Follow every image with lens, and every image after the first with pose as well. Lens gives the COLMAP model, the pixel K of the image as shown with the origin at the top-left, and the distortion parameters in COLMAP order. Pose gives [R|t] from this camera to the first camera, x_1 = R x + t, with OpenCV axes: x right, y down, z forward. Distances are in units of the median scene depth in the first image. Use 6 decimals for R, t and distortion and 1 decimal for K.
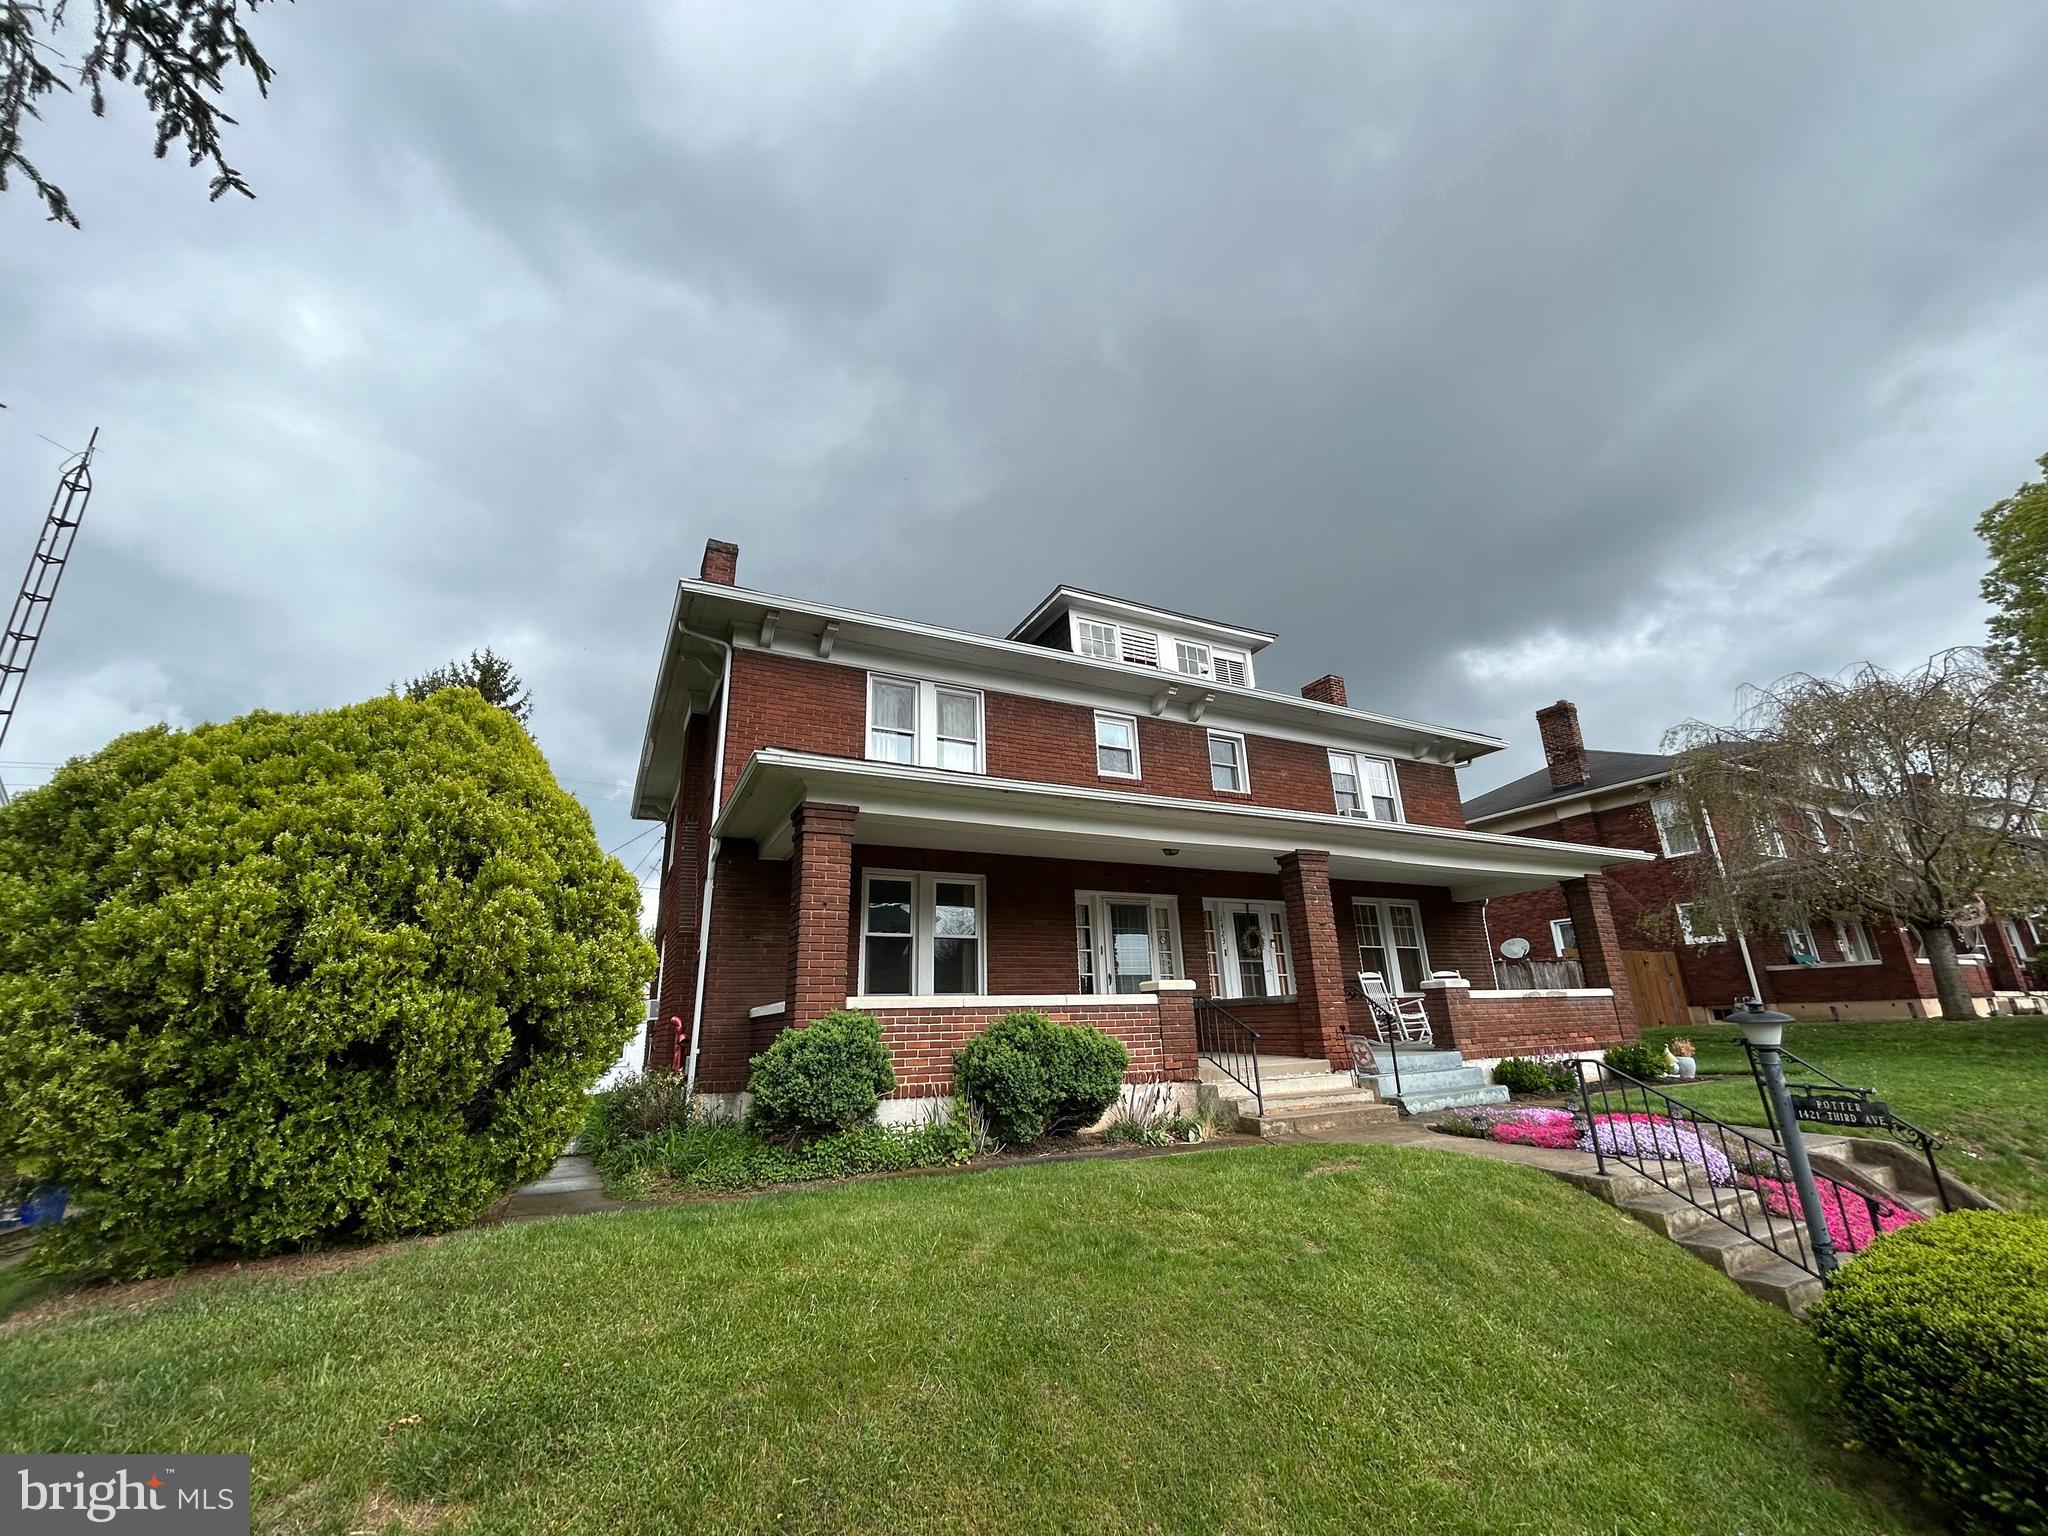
lens RADIAL K [[825.8, 0, 1020.7], [0, 825.8, 772.4], [0, 0, 1]] dist [-0.000283, 0.000239]
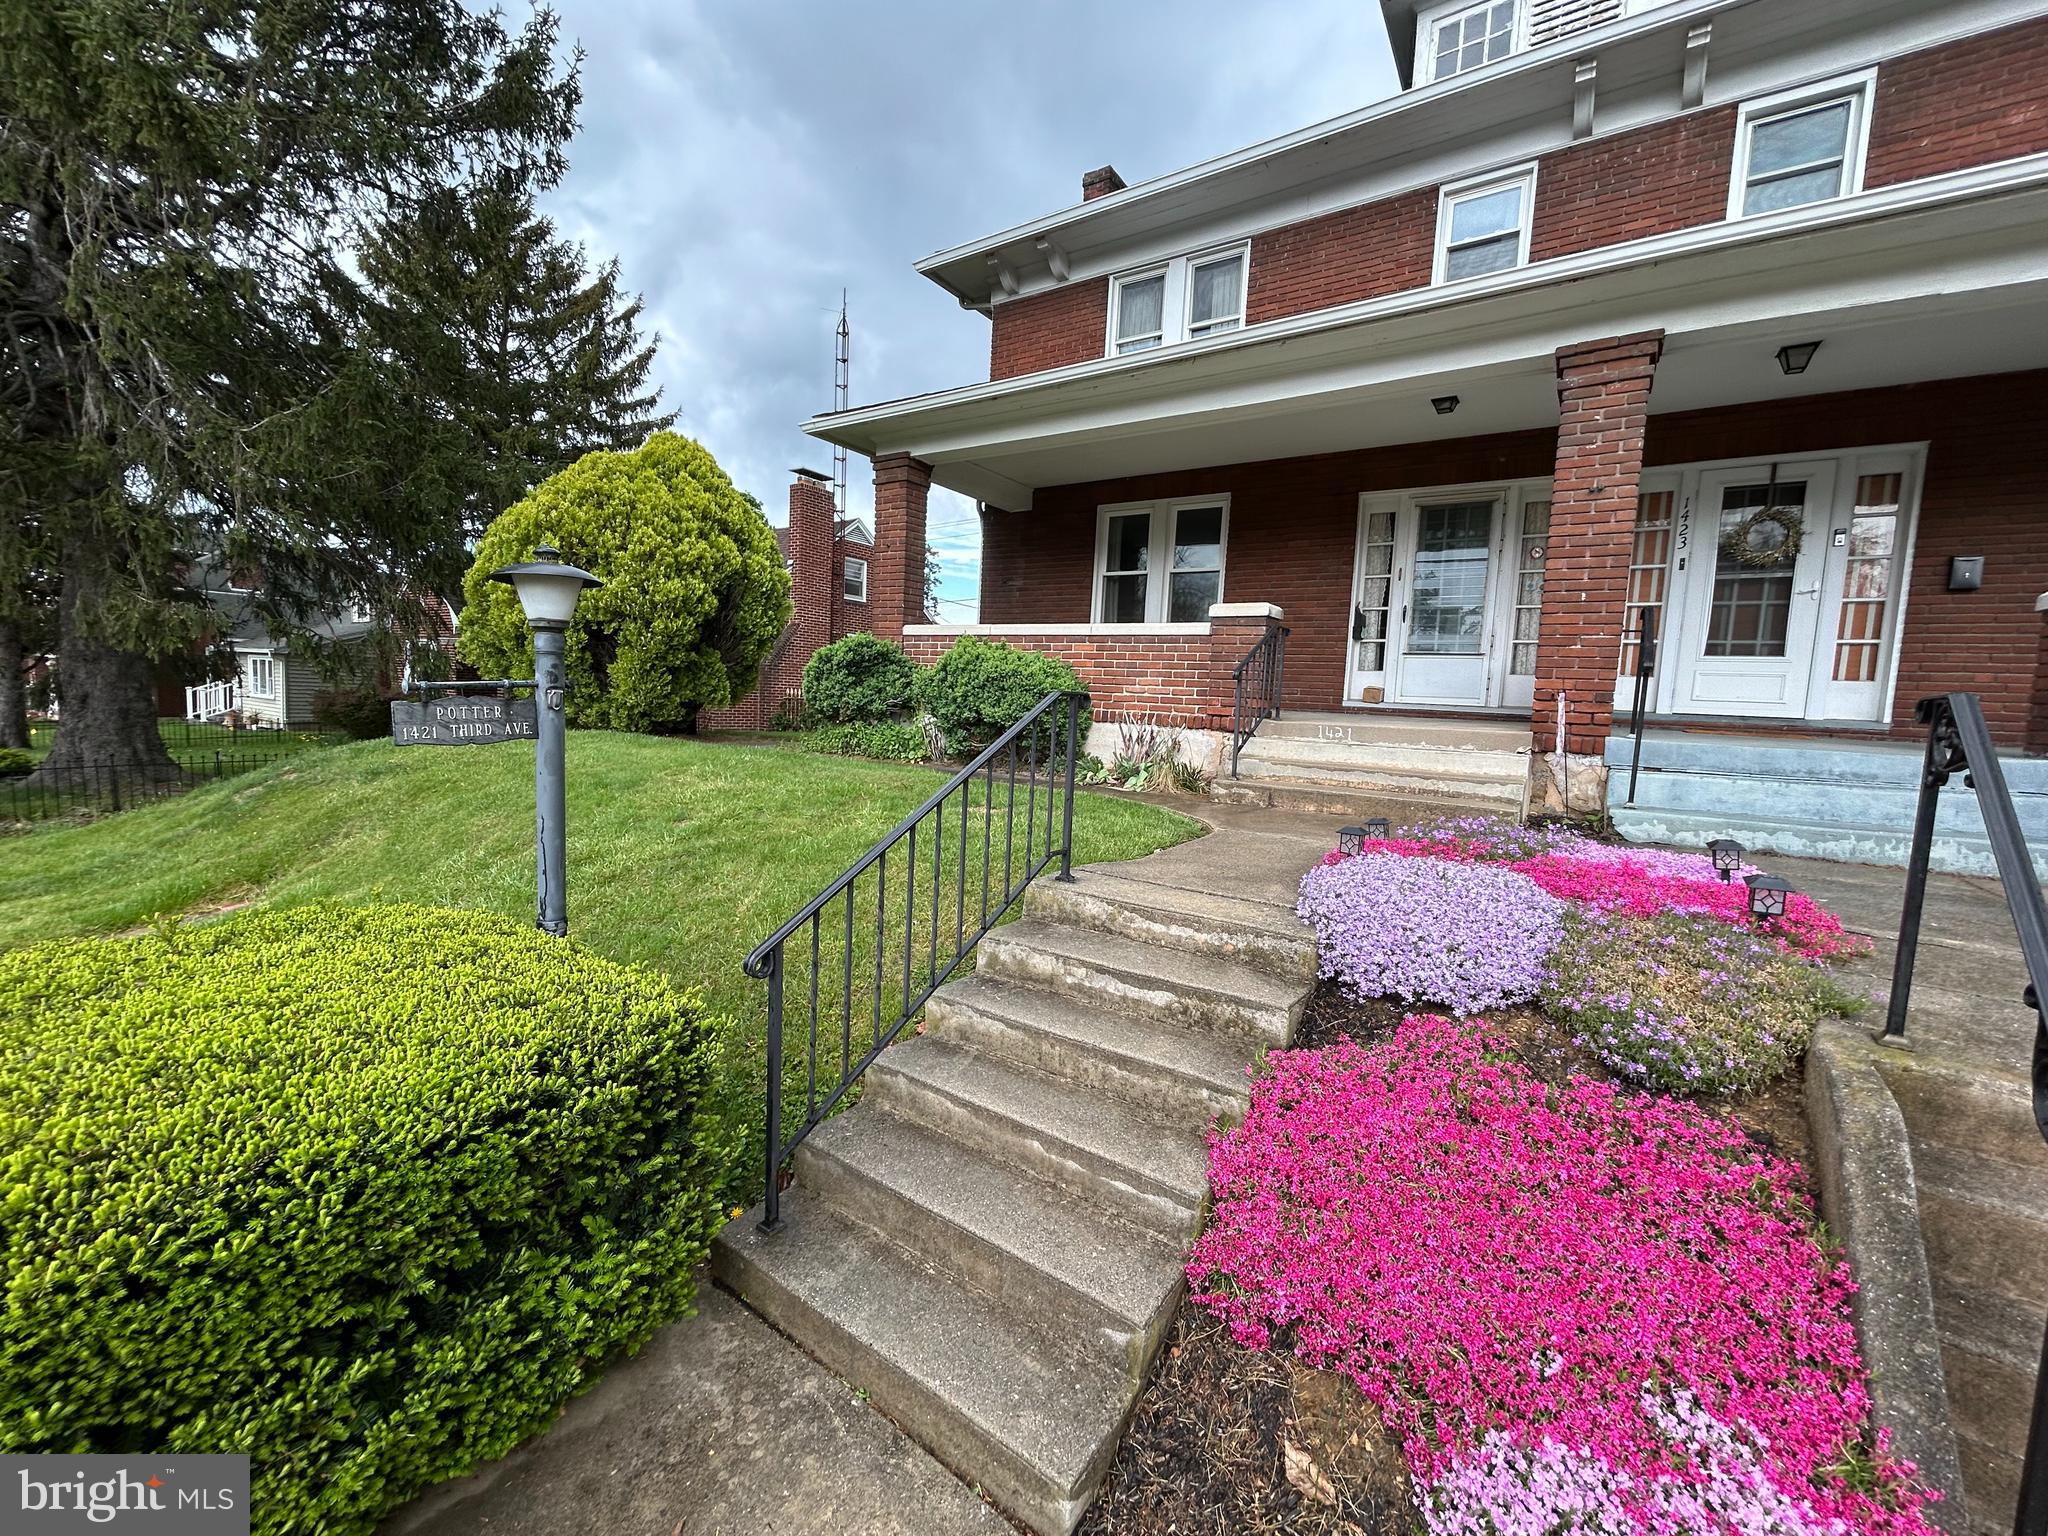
lens RADIAL K [[825.8, 0, 1020.5], [0, 825.8, 768.4], [0, 0, 1]] dist [-0.000283, 0.000239]
pose [[0.483526, 0.130348, -0.865571, 0.567399], [0.202250, 0.945456, 0.255359, 0.122863], [0.851644, -0.298535, 0.430789, 0.355685]]
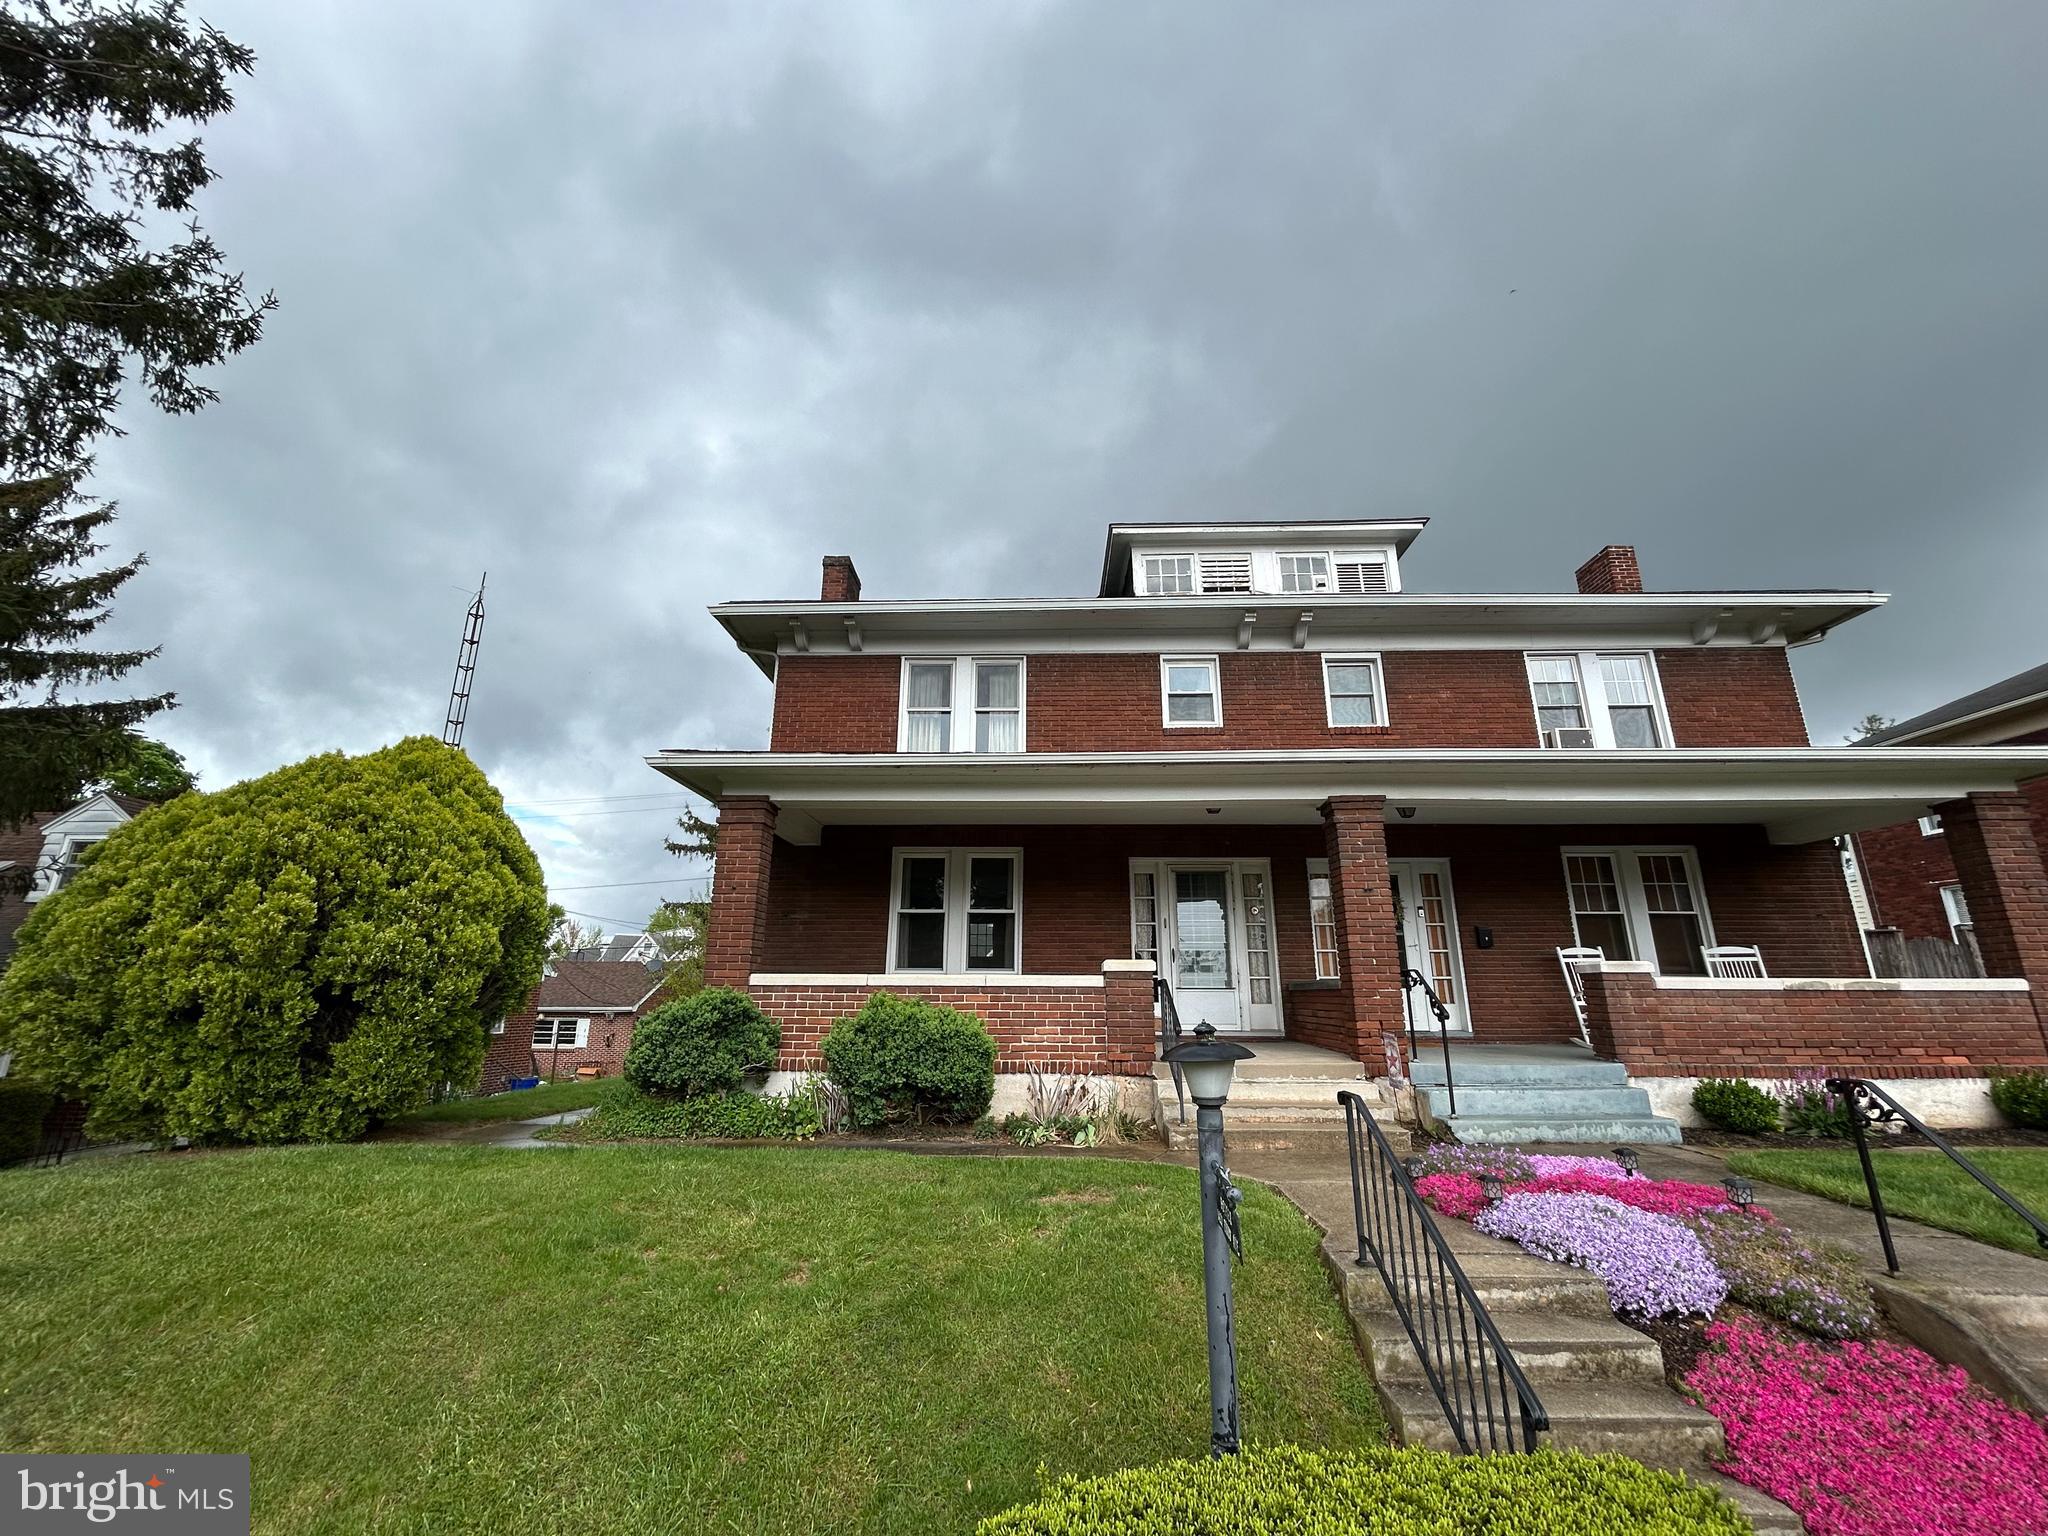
lens RADIAL K [[825.8, 0, 1021.0], [0, 825.8, 769.5], [0, 0, 1]] dist [-0.000283, 0.000239]
pose [[0.877055, -0.095382, -0.470826, 0.390726], [0.113316, 0.993511, 0.009815, 0.022492], [0.466834, -0.061961, 0.882172, 0.143181]]
